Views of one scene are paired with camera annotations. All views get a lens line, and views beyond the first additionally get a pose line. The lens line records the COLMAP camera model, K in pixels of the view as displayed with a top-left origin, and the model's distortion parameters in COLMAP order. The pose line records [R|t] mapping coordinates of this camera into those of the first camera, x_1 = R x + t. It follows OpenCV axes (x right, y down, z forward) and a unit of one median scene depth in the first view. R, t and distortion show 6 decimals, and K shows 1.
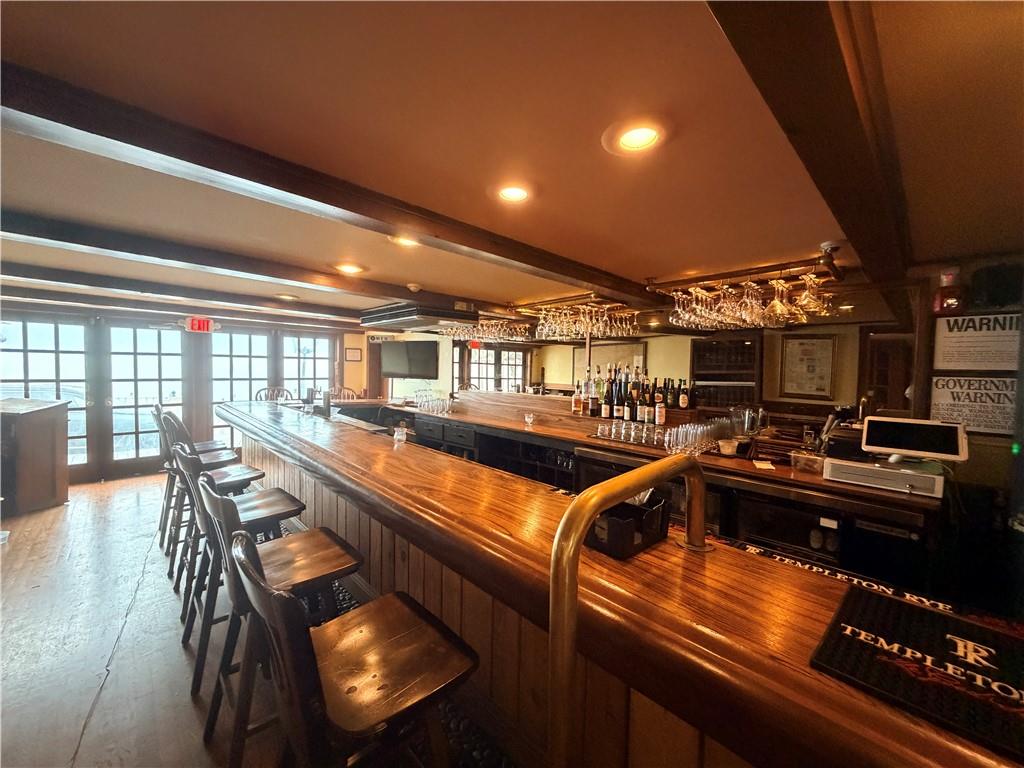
lens RADIAL K [[404.7, 0, 507.2], [0, 404.7, 383.2], [0, 0, 1]] dist [0.001304, 0.000200]
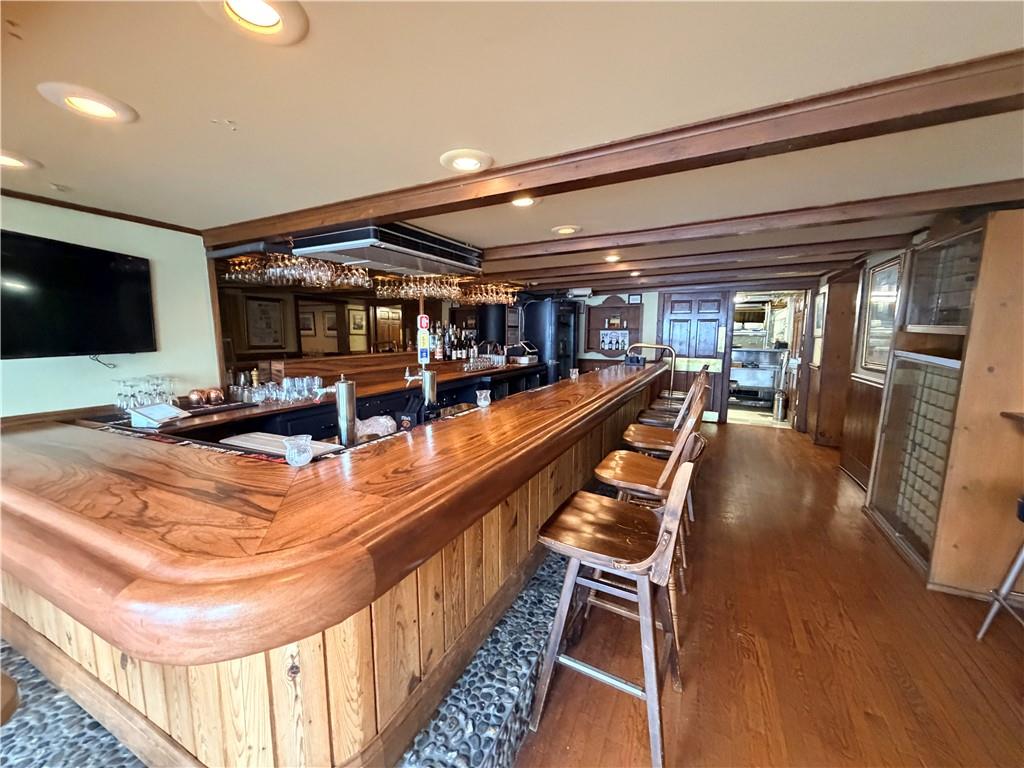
lens RADIAL K [[404.7, 0, 507.2], [0, 404.7, 383.2], [0, 0, 1]] dist [0.001304, 0.000200]
pose [[-0.345723, -0.133958, 0.928725, -0.680772], [0.032500, 0.987454, 0.154528, -0.028875], [-0.937774, 0.083607, -0.337032, 0.766772]]
